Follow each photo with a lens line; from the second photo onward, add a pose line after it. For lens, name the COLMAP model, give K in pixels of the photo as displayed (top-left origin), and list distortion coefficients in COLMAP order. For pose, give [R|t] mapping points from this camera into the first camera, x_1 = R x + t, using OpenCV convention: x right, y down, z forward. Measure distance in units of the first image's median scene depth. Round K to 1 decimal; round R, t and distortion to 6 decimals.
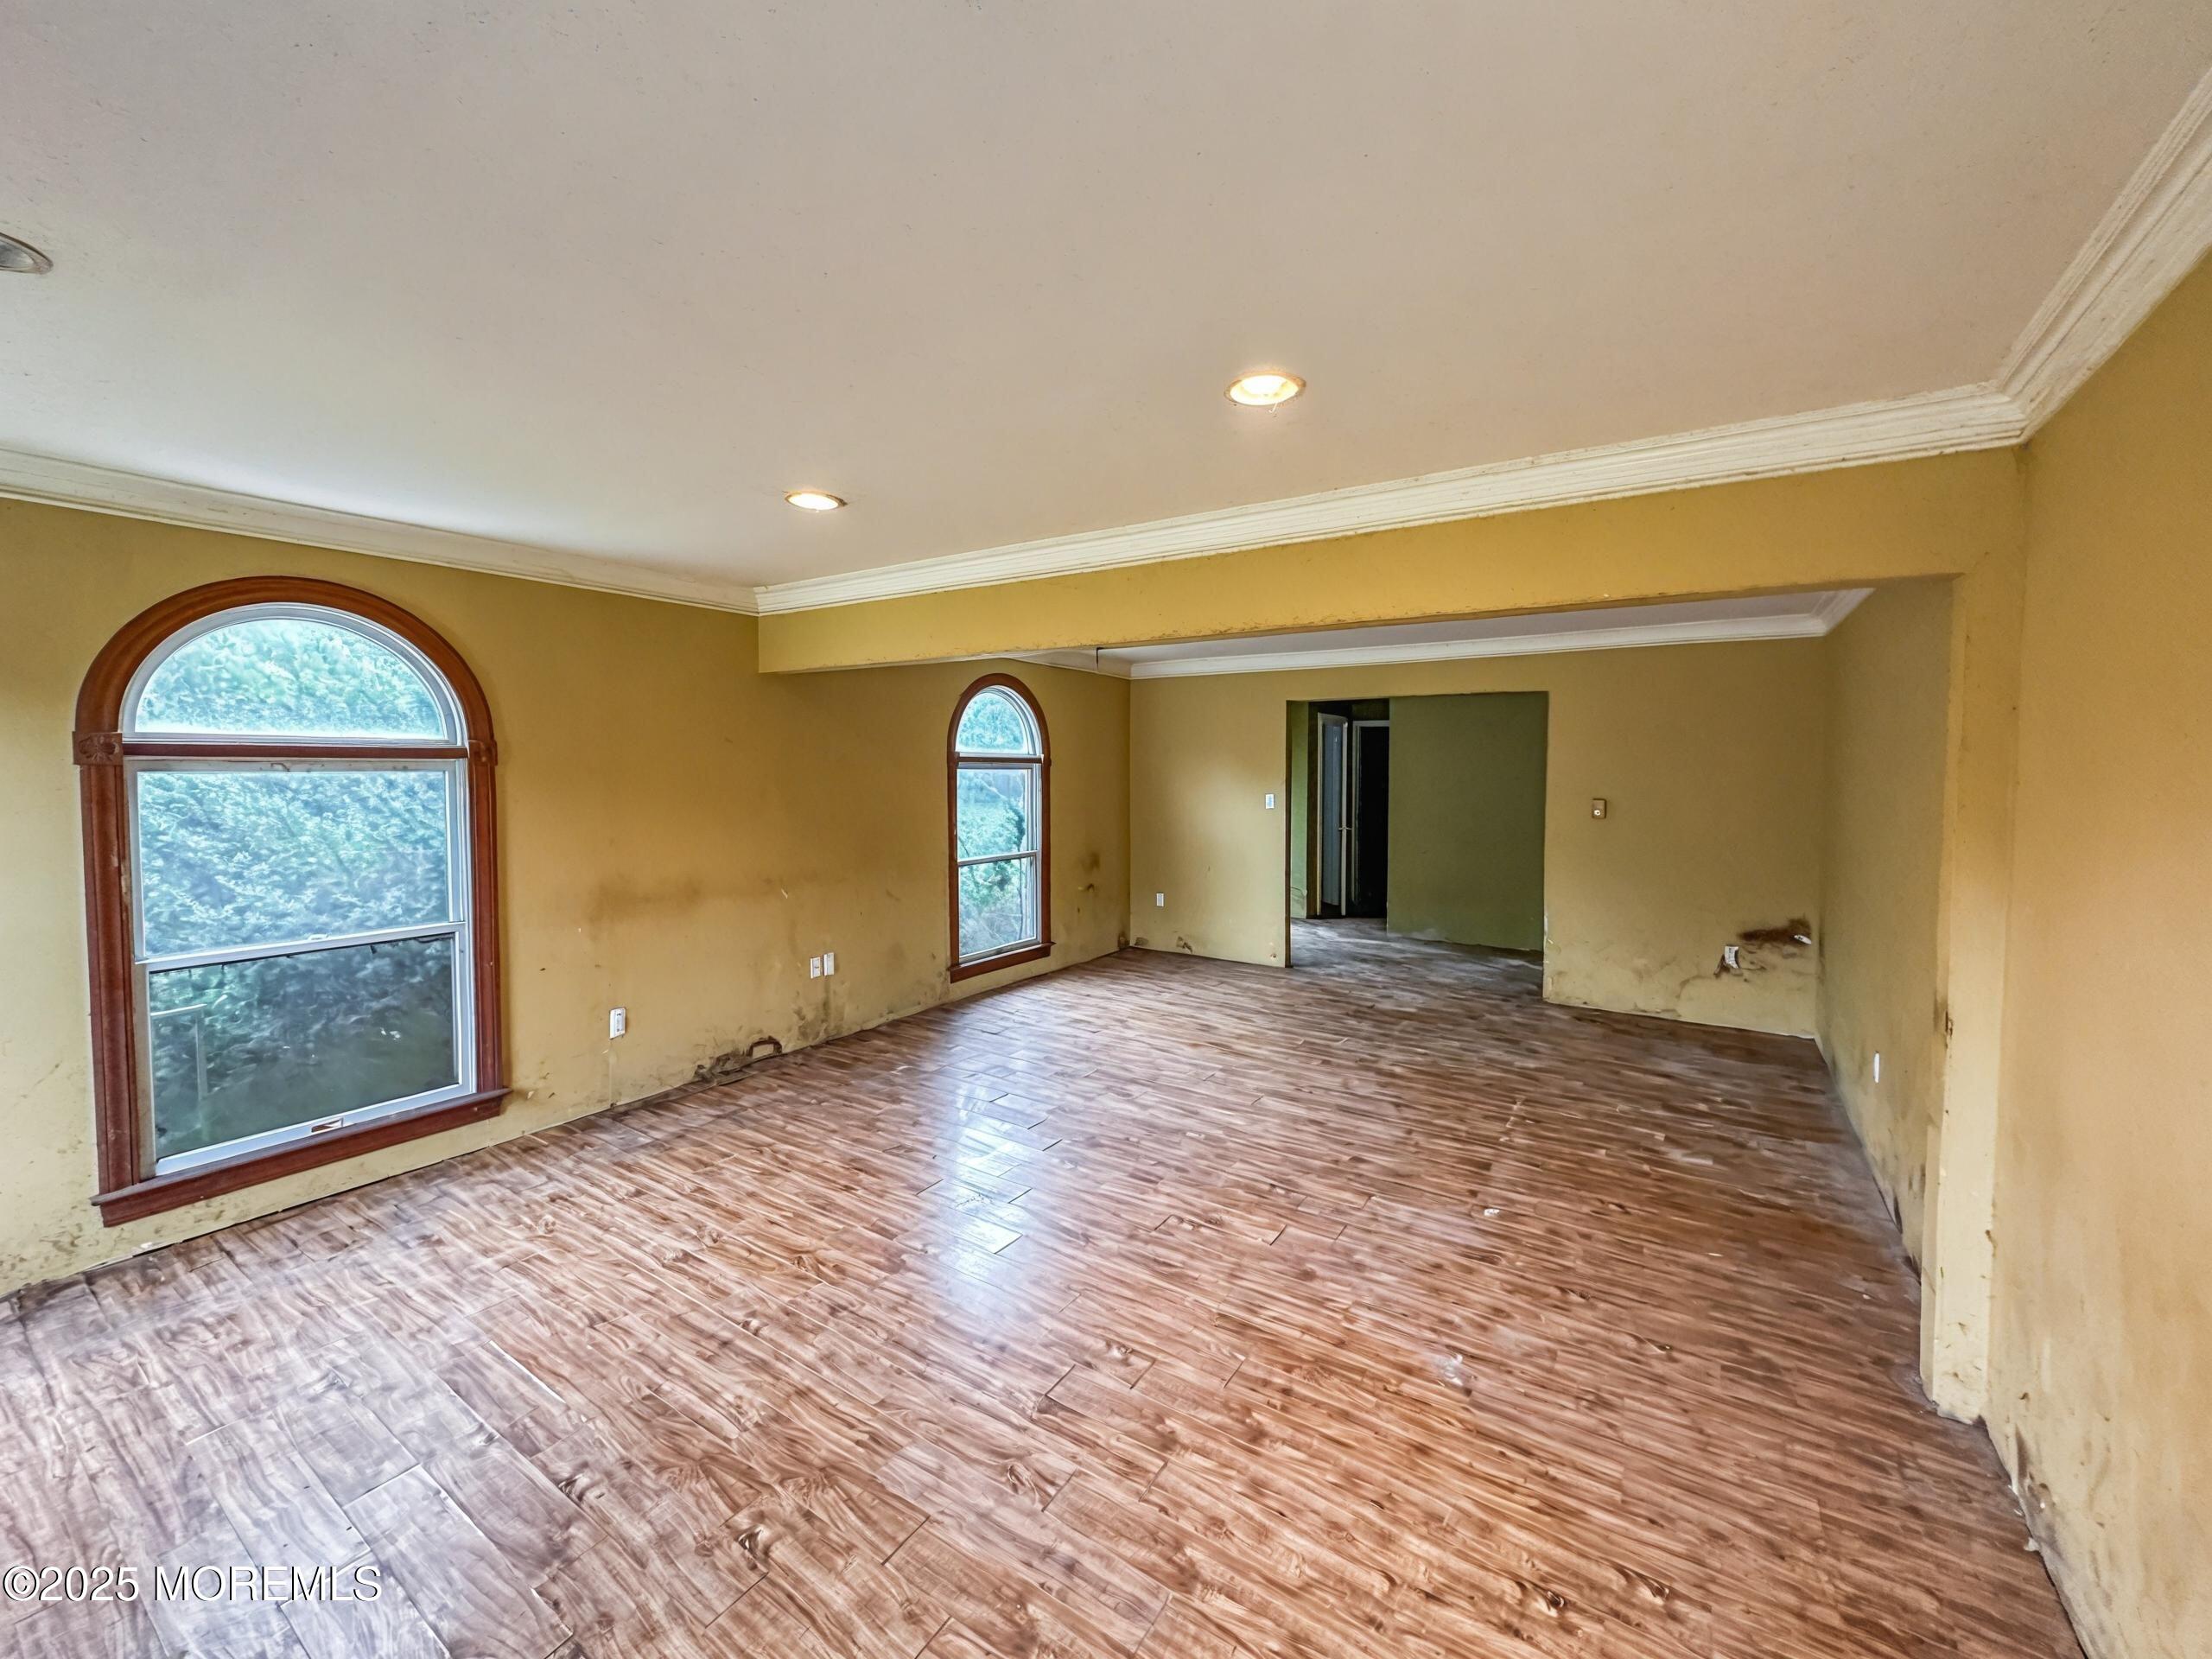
lens RADIAL K [[885.0, 0, 1107.0], [0, 885.0, 808.3], [0, 0, 1]] dist [0.000040, 0.000090]
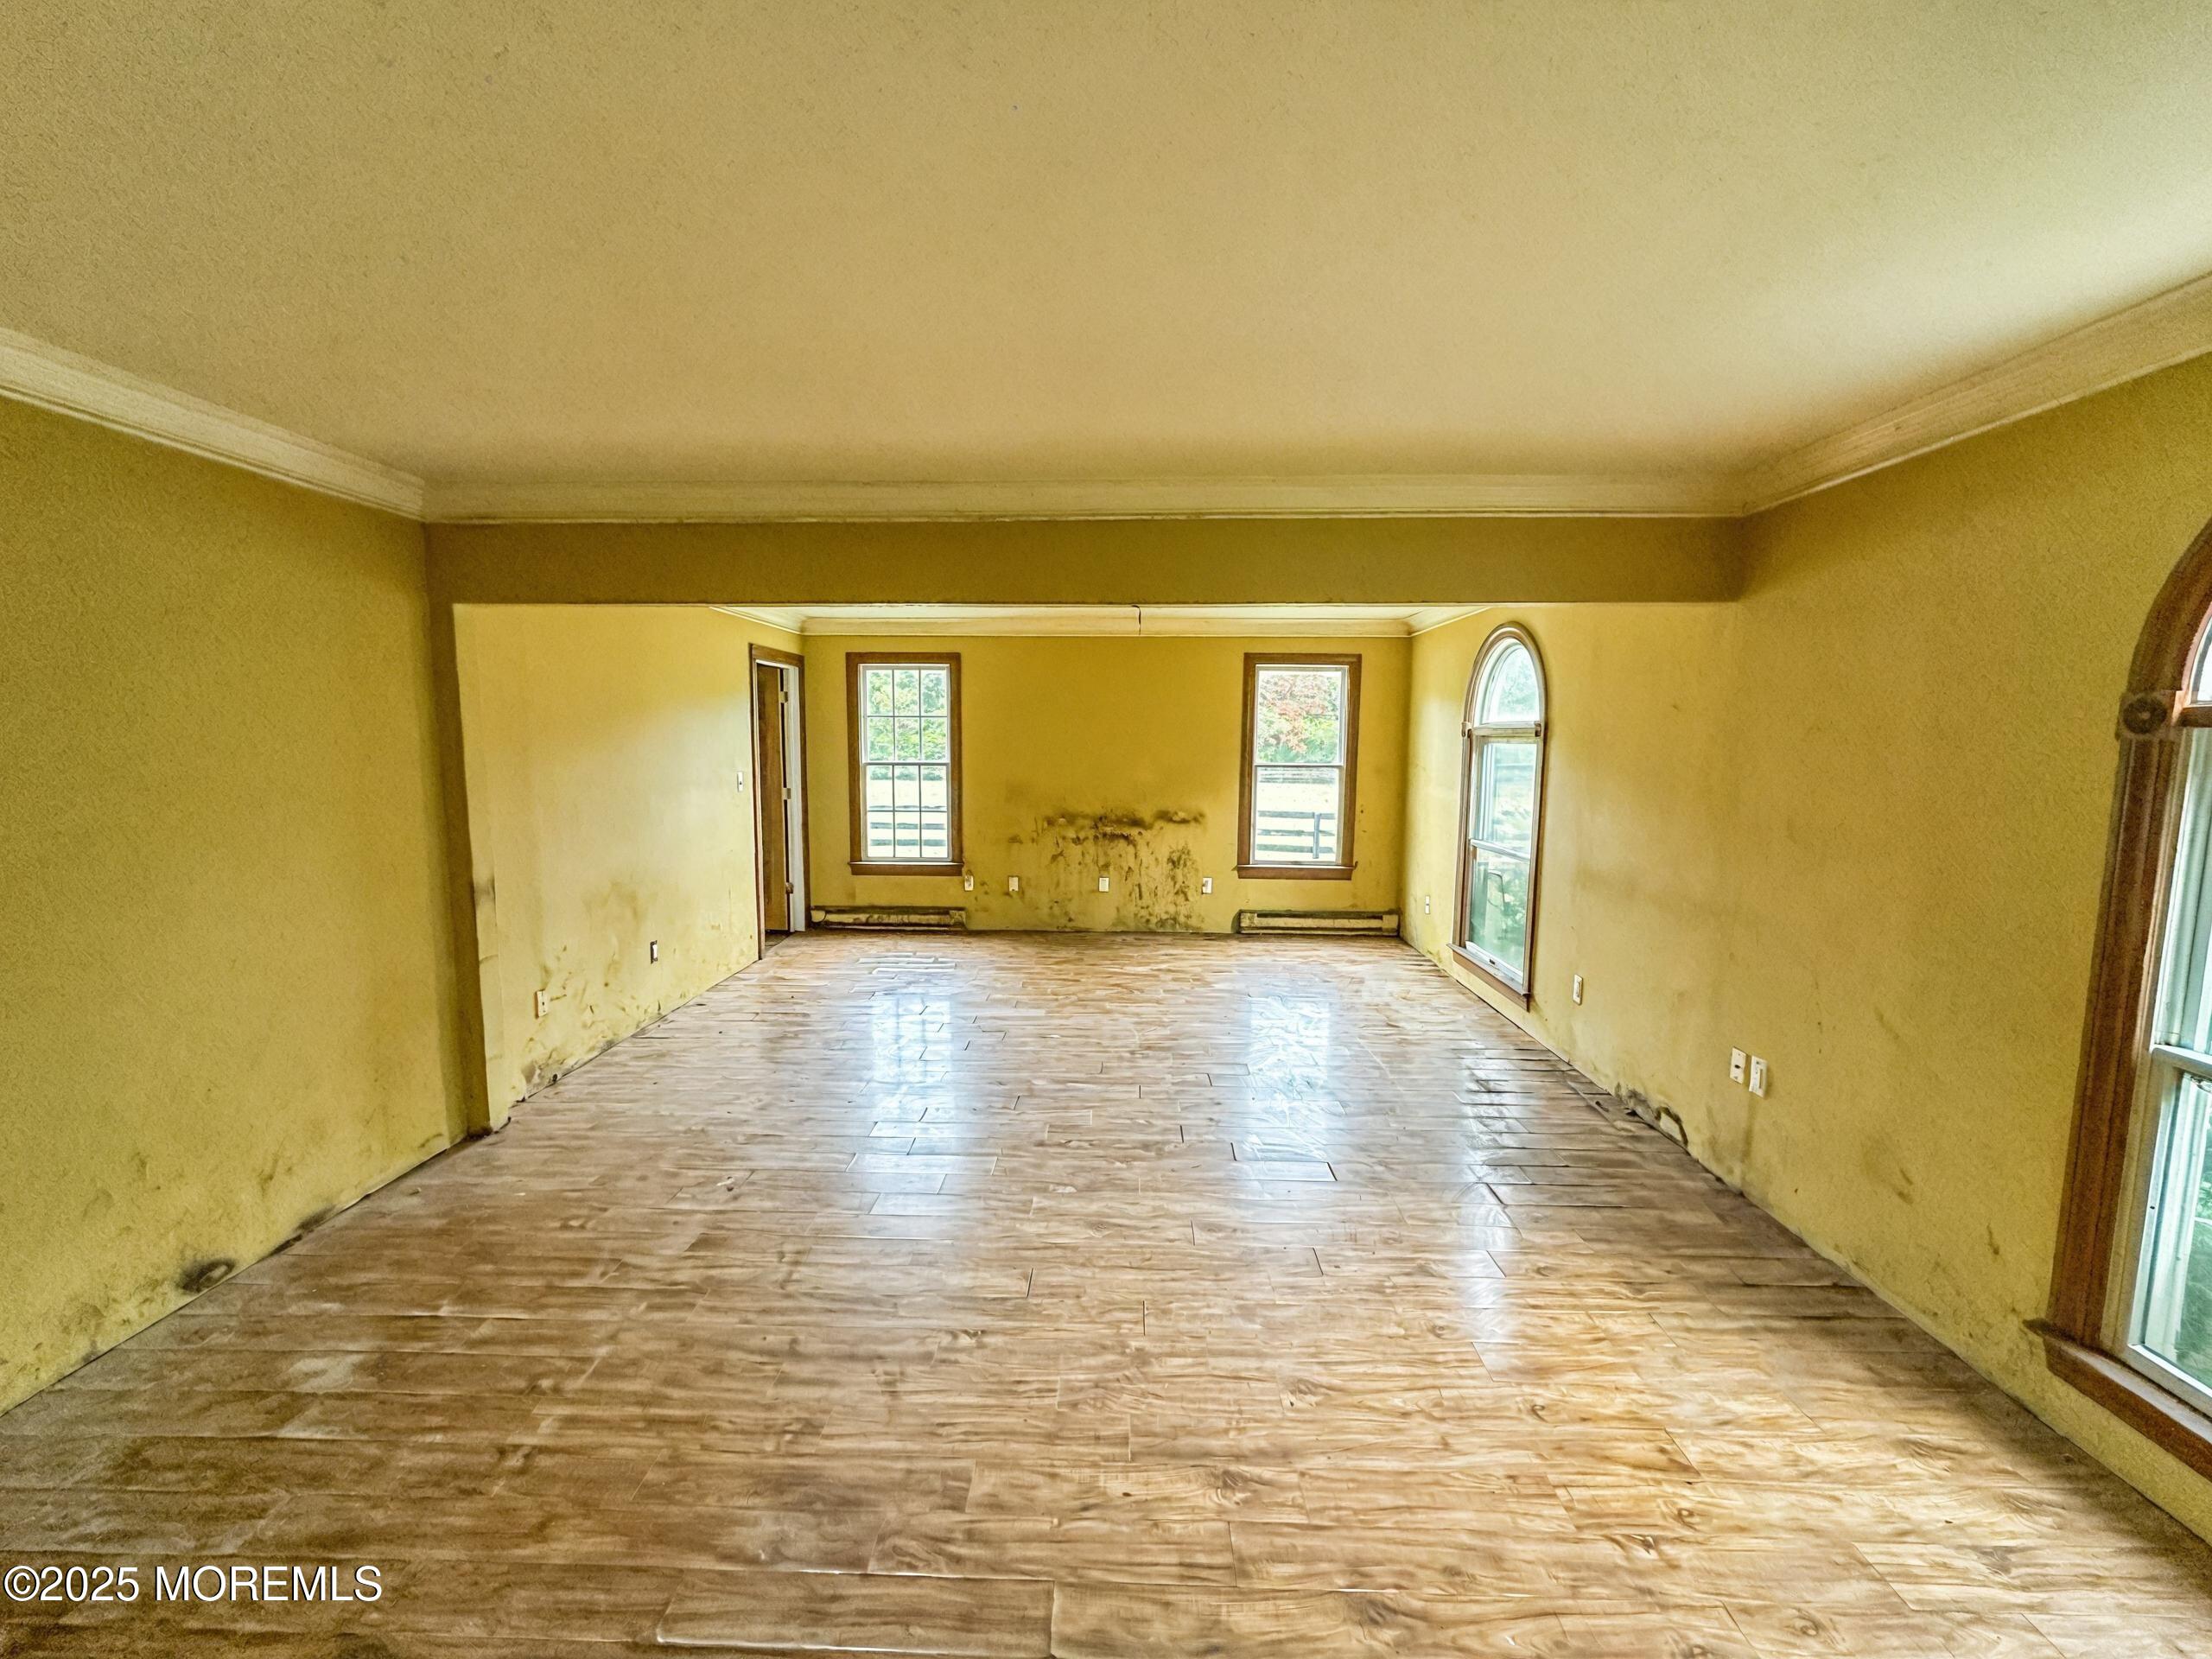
lens RADIAL K [[885.0, 0, 1115.6], [0, 885.0, 832.8], [0, 0, 1]] dist [0.000040, 0.000090]
pose [[-0.846051, 0.049809, -0.530770, 0.406144], [-0.033137, 0.988787, 0.145611, -0.063589], [0.532071, 0.140782, -0.834913, 1.420138]]
